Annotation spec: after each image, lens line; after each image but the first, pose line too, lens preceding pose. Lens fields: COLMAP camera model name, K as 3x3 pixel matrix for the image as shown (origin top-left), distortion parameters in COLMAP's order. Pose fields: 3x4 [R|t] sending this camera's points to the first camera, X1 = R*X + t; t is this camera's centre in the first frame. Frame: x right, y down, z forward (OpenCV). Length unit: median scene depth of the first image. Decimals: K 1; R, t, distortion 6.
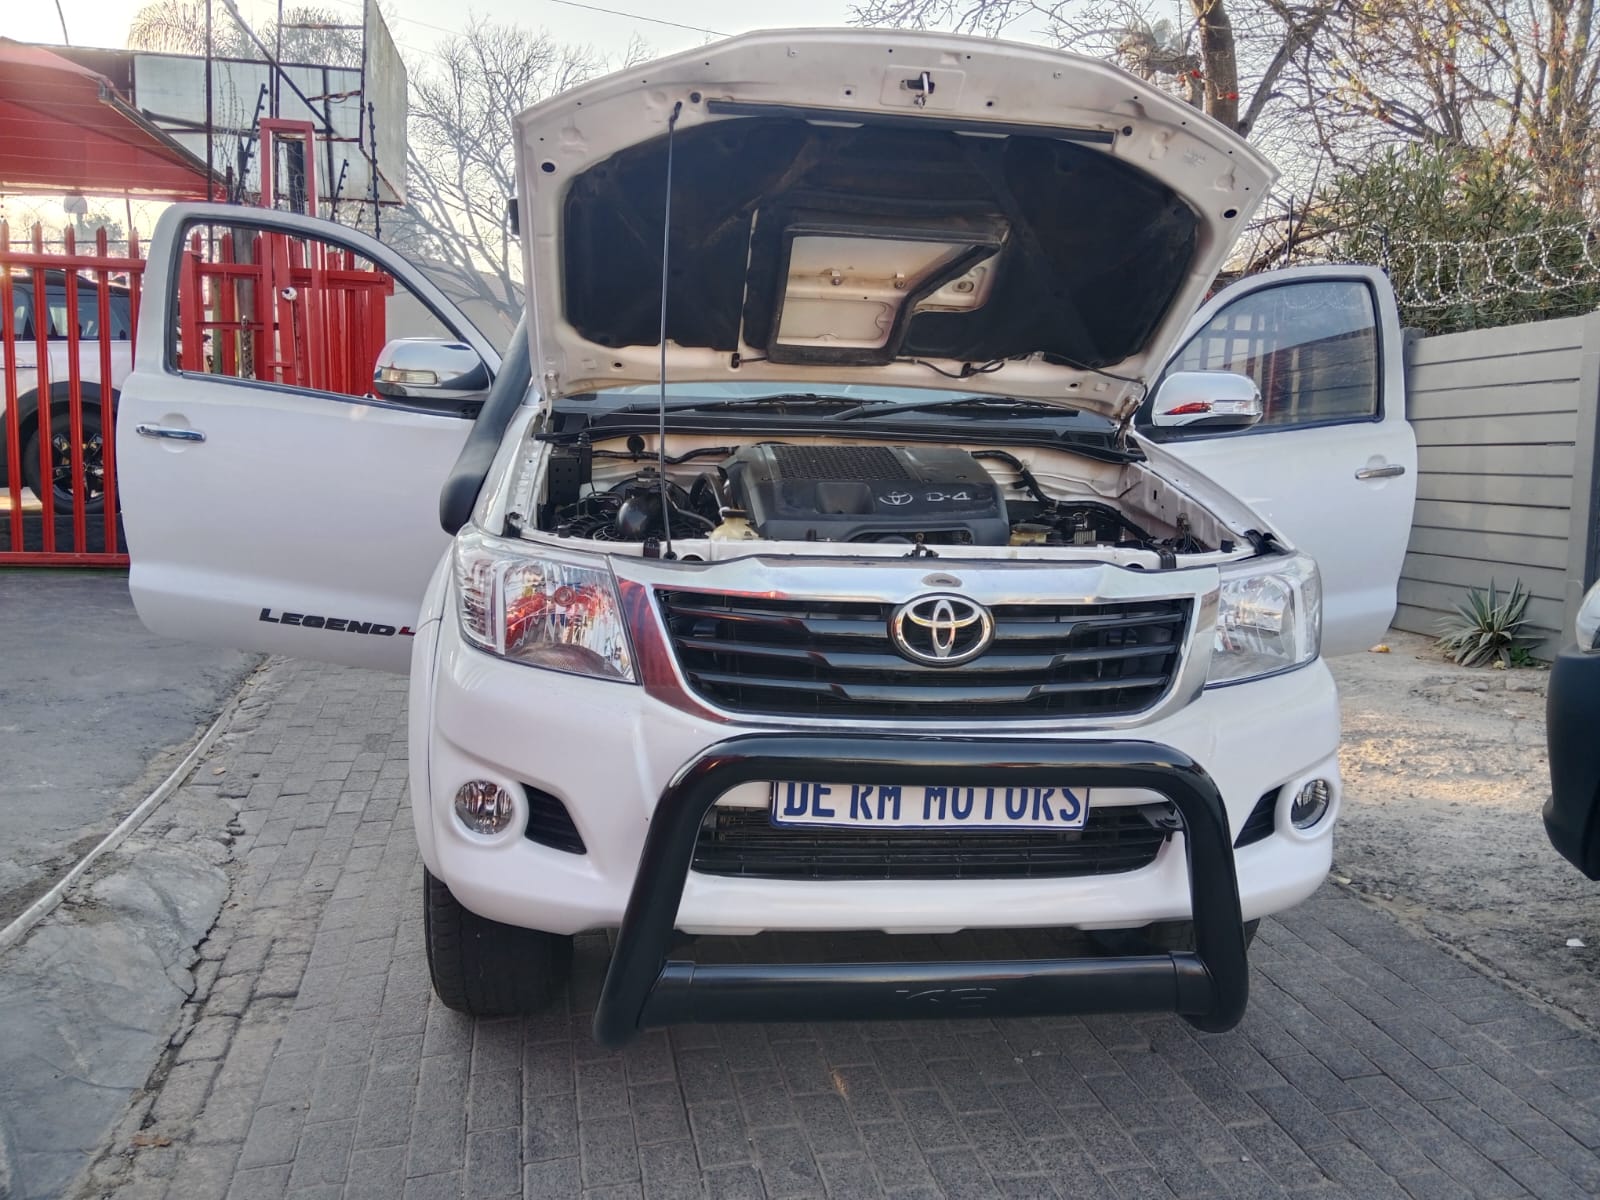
lens RADIAL K [[1301.3, 0, 767.4], [0, 1301.3, 599.8], [0, 0, 1]] dist [0.028384, -0.062161]
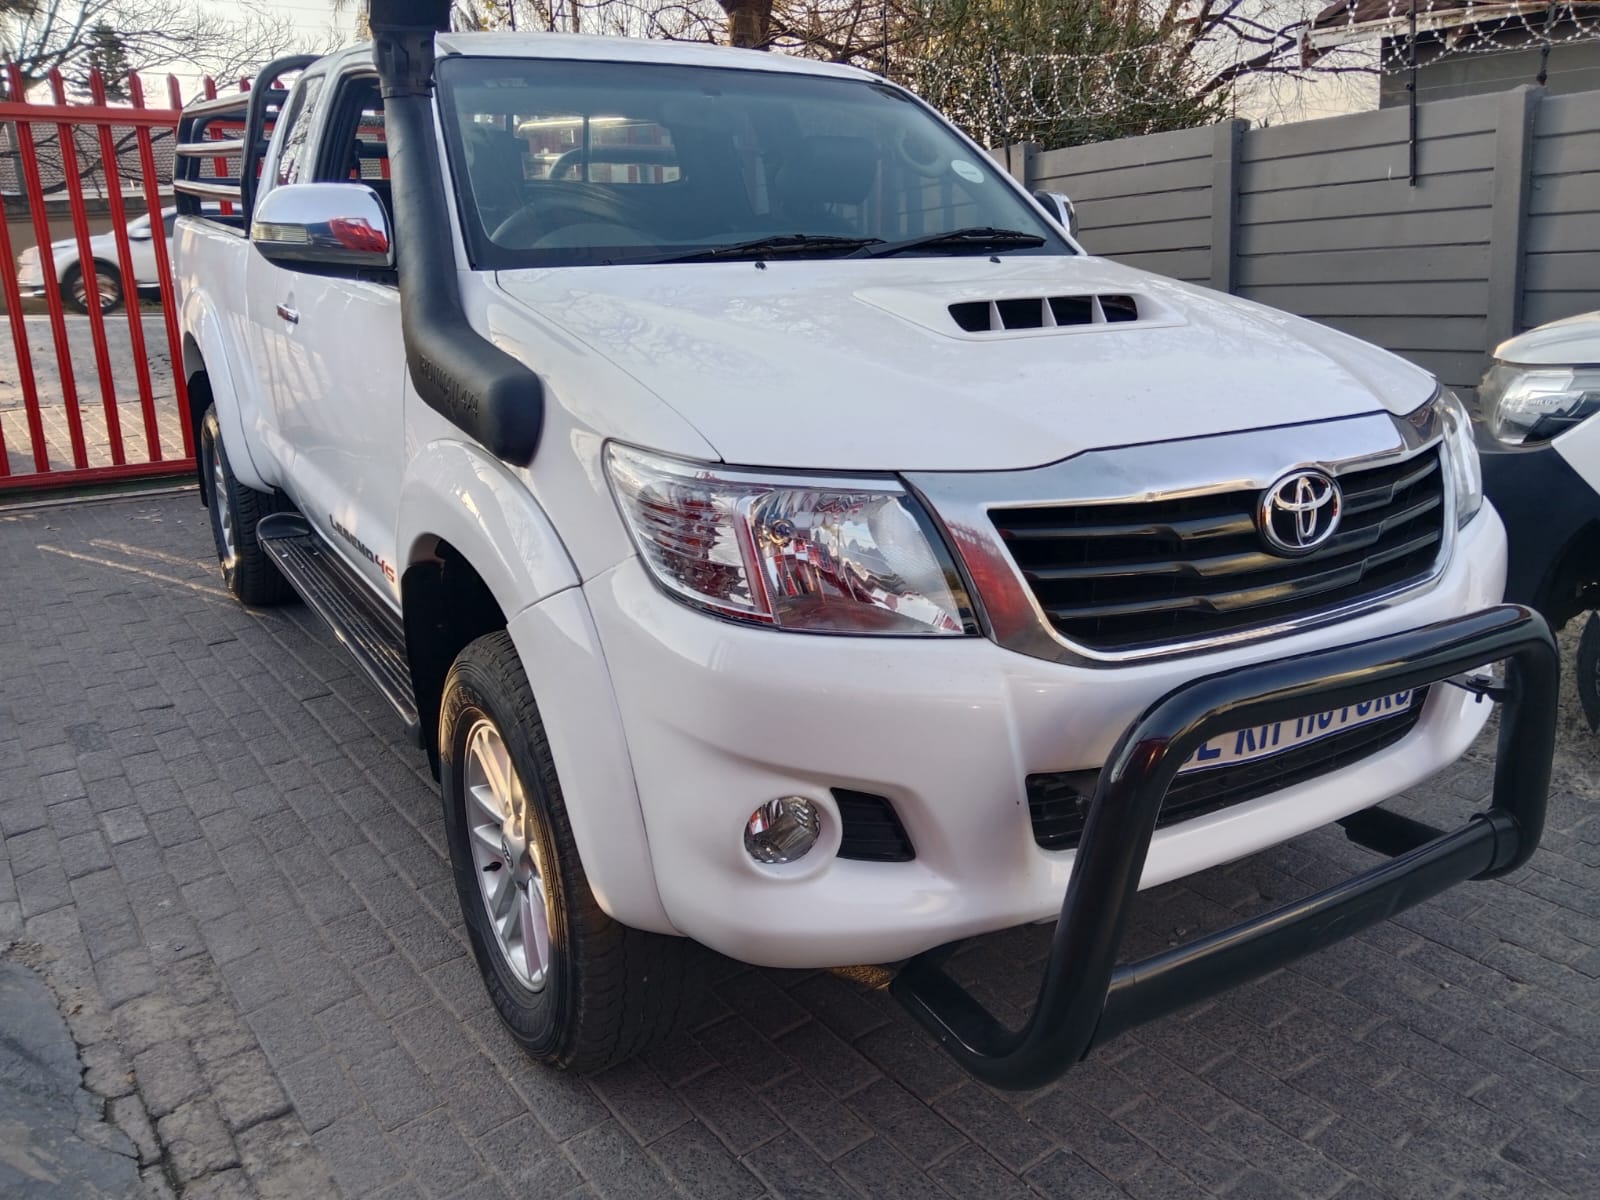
lens RADIAL K [[1298.7, 0, 797.7], [0, 1298.7, 622.9], [0, 0, 1]] dist [-0.001497, -0.006816]
pose [[0.904711, -0.166705, 0.392055, -0.473743], [0.109924, 0.980445, 0.163230, -0.075676], [-0.411600, -0.104580, 0.905345, 0.341533]]
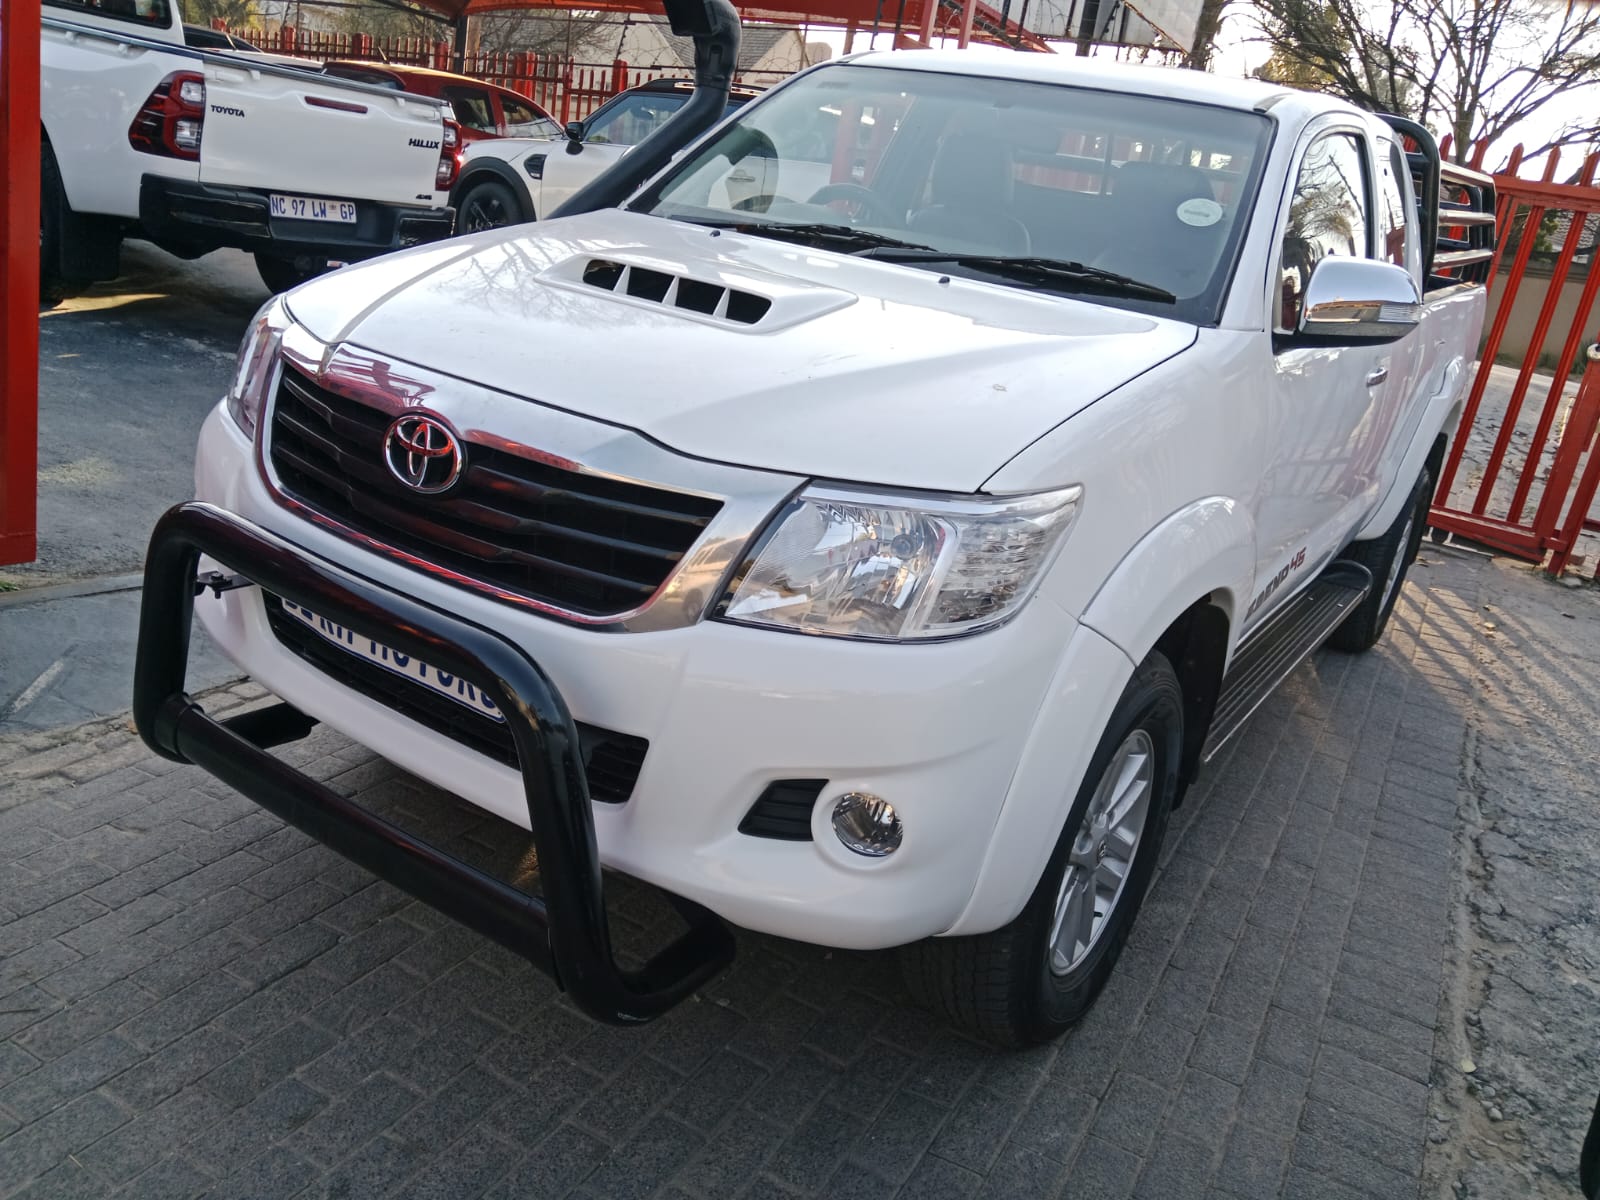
lens RADIAL K [[1306.5, 0, 772.2], [0, 1306.5, 598.8], [0, 0, 1]] dist [0.017968, -0.037526]
pose [[0.761843, 0.278582, -0.584796, 0.818759], [-0.220825, 0.960412, 0.169836, -0.083392], [0.608959, -0.000251, 0.793202, 0.405196]]
